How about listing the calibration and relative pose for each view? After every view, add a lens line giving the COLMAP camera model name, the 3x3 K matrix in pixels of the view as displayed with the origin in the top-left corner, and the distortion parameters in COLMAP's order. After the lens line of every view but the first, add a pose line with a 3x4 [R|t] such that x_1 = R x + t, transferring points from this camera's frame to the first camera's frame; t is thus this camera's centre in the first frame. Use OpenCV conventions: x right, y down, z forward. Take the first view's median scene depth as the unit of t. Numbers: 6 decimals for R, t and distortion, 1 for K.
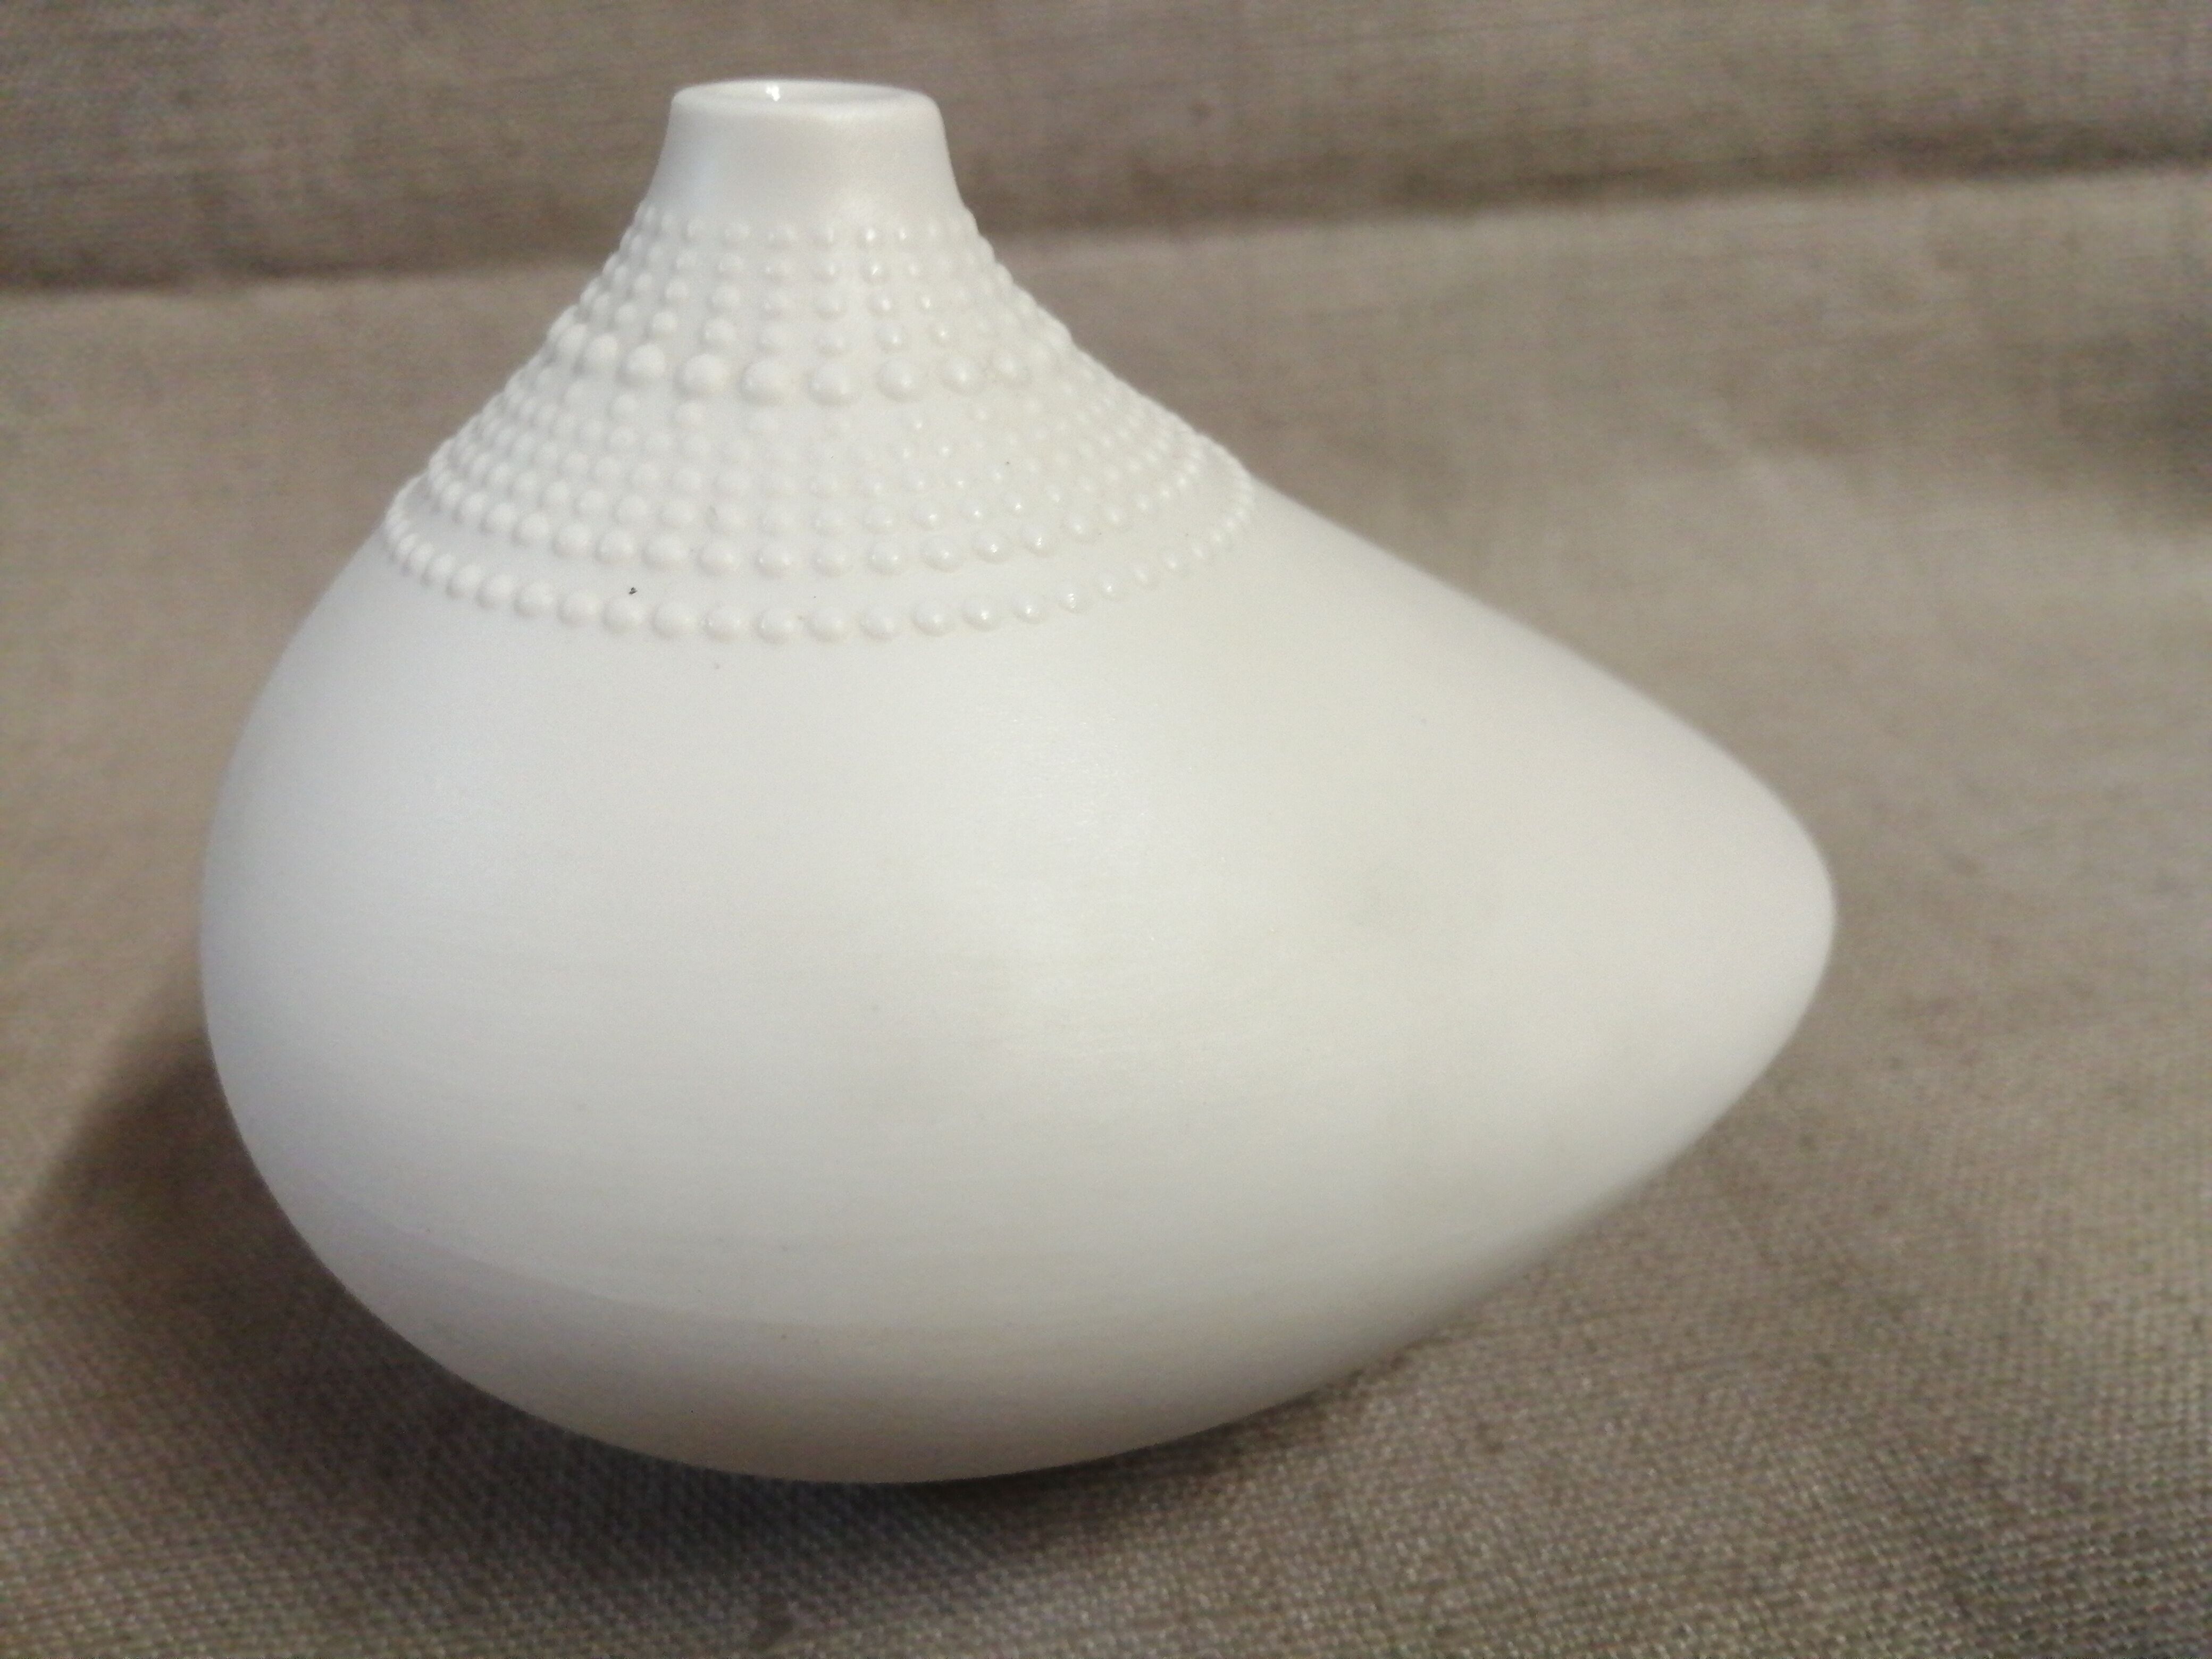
lens RADIAL K [[1626.5, 0, 1114.9], [0, 1626.5, 820.8], [0, 0, 1]] dist [0.022984, -0.058914]
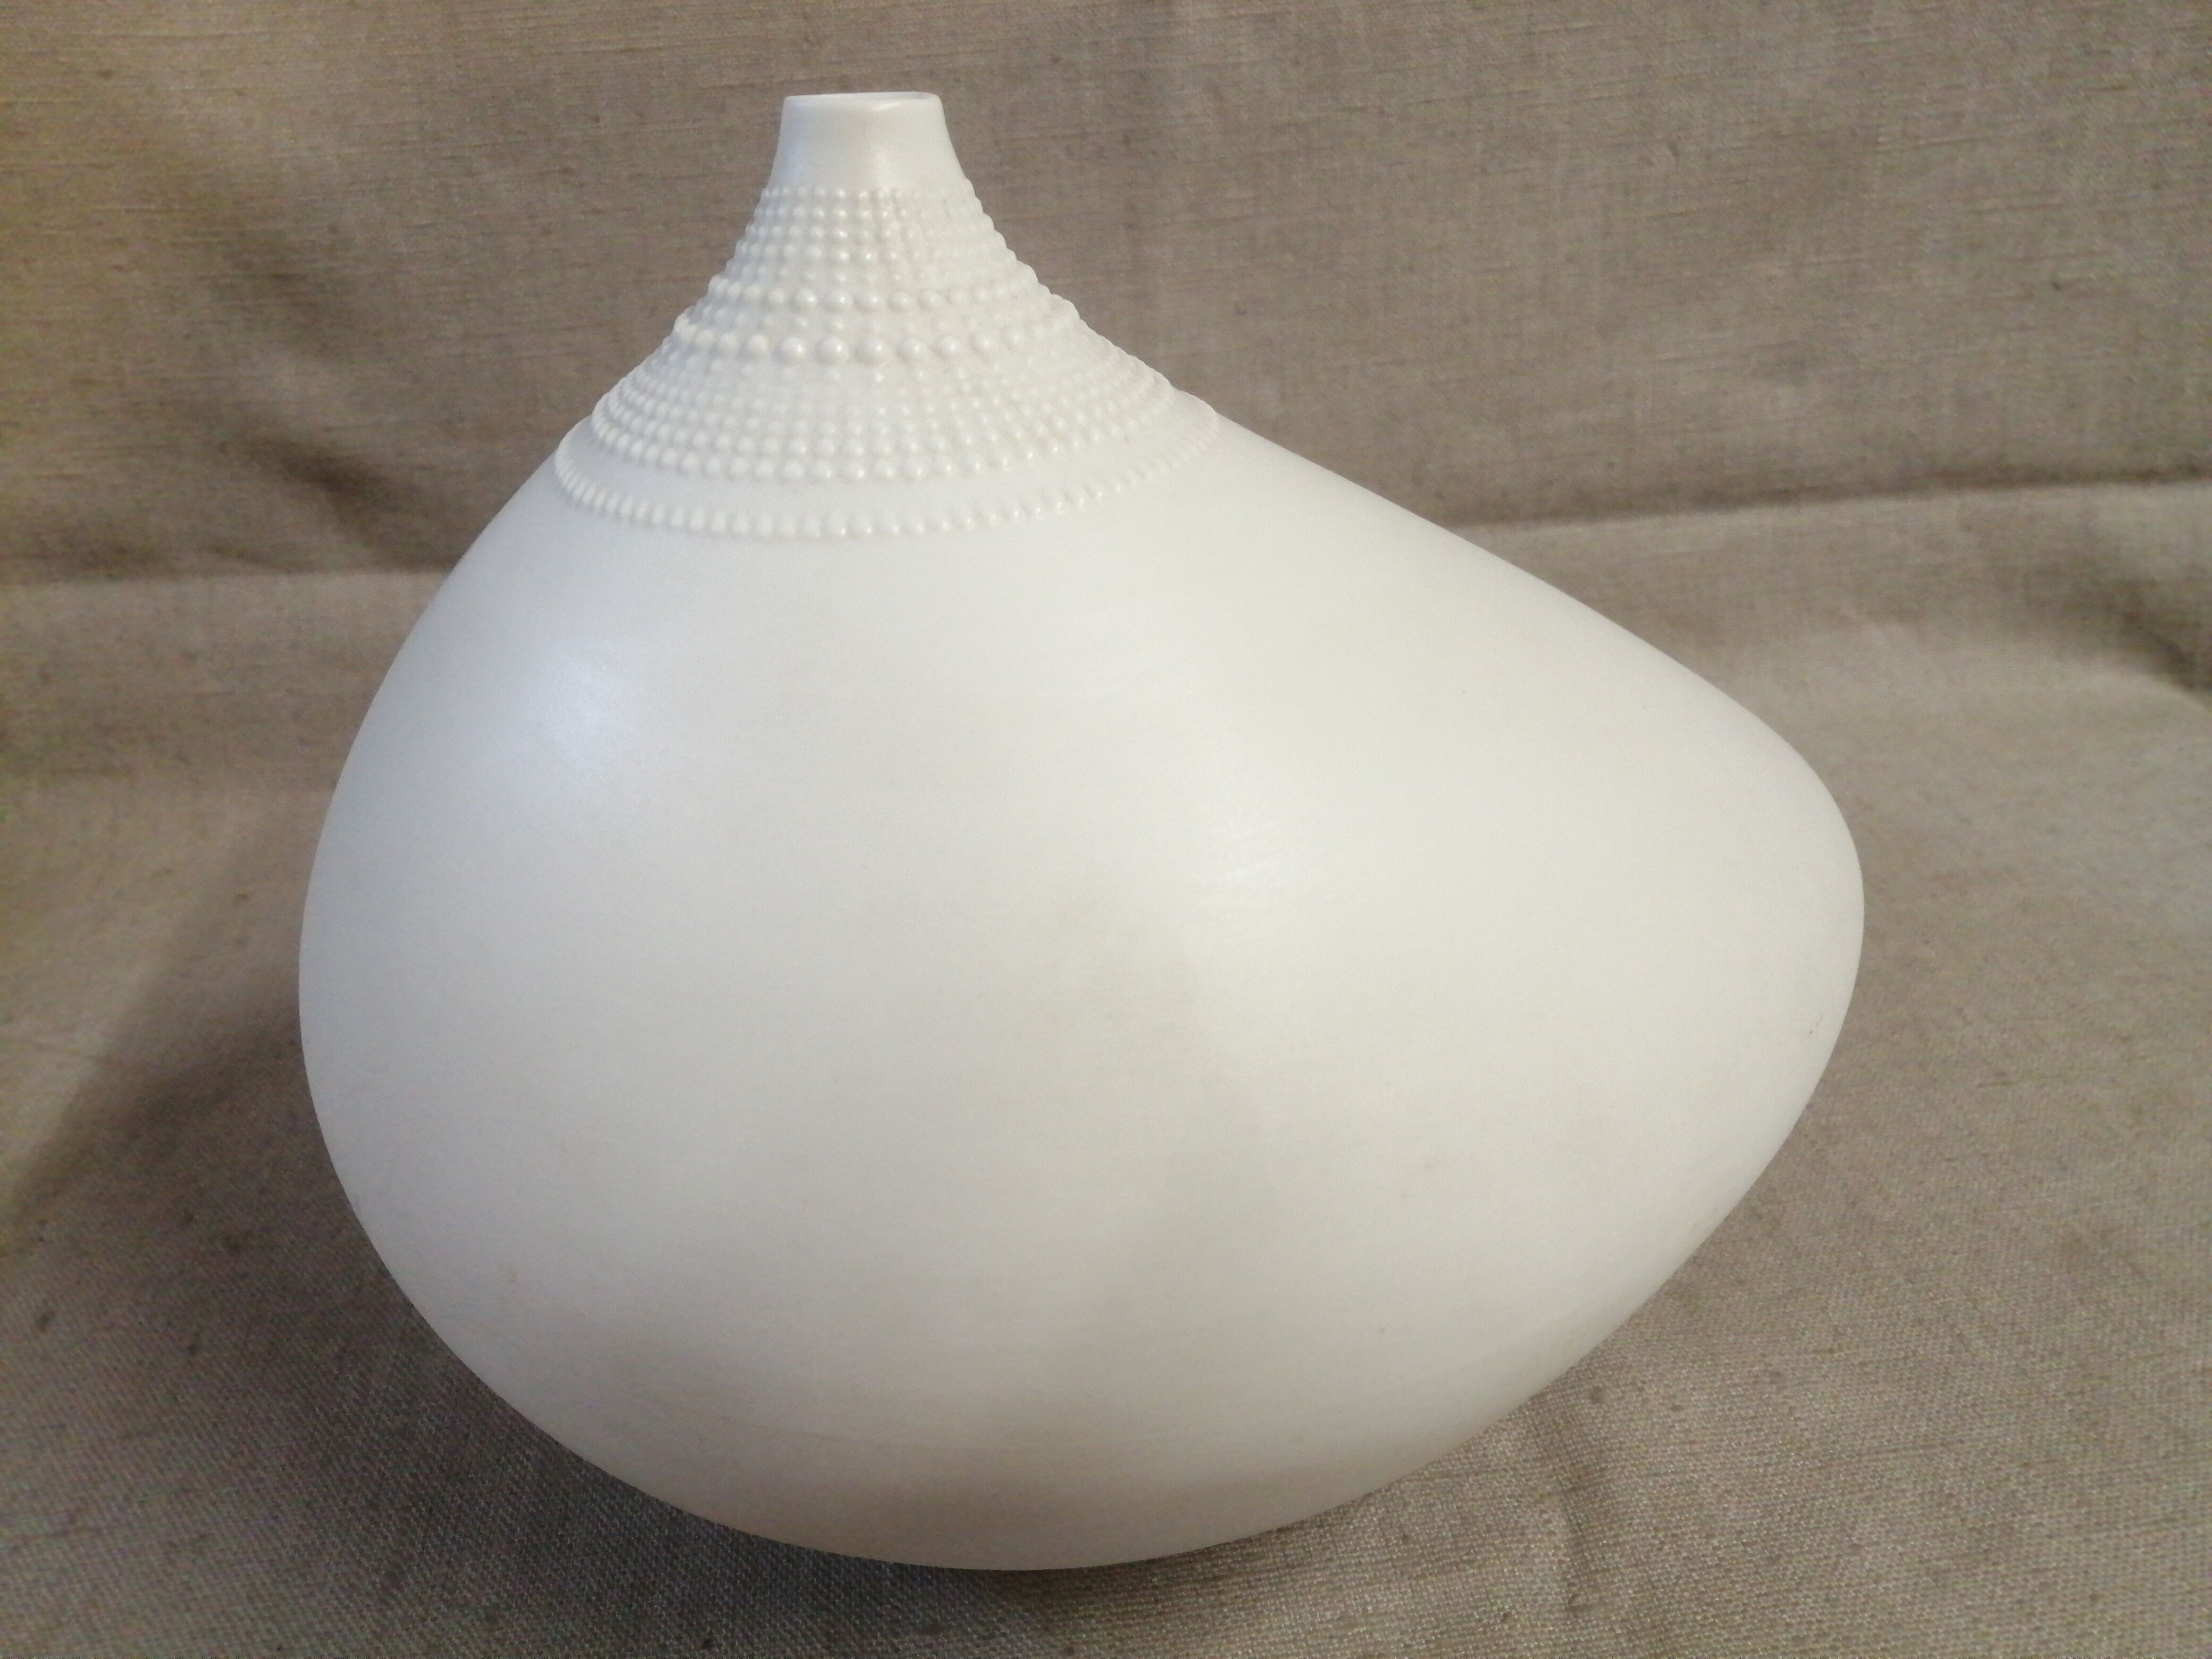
lens RADIAL K [[1681.1, 0, 1128.9], [0, 1681.1, 813.3], [0, 0, 1]] dist [0.022591, -0.065172]
pose [[0.999966, 0.008239, -0.000337, -0.533113], [-0.008232, 0.999788, 0.018879, -0.022531], [0.000492, -0.018876, 0.999822, -1.111810]]
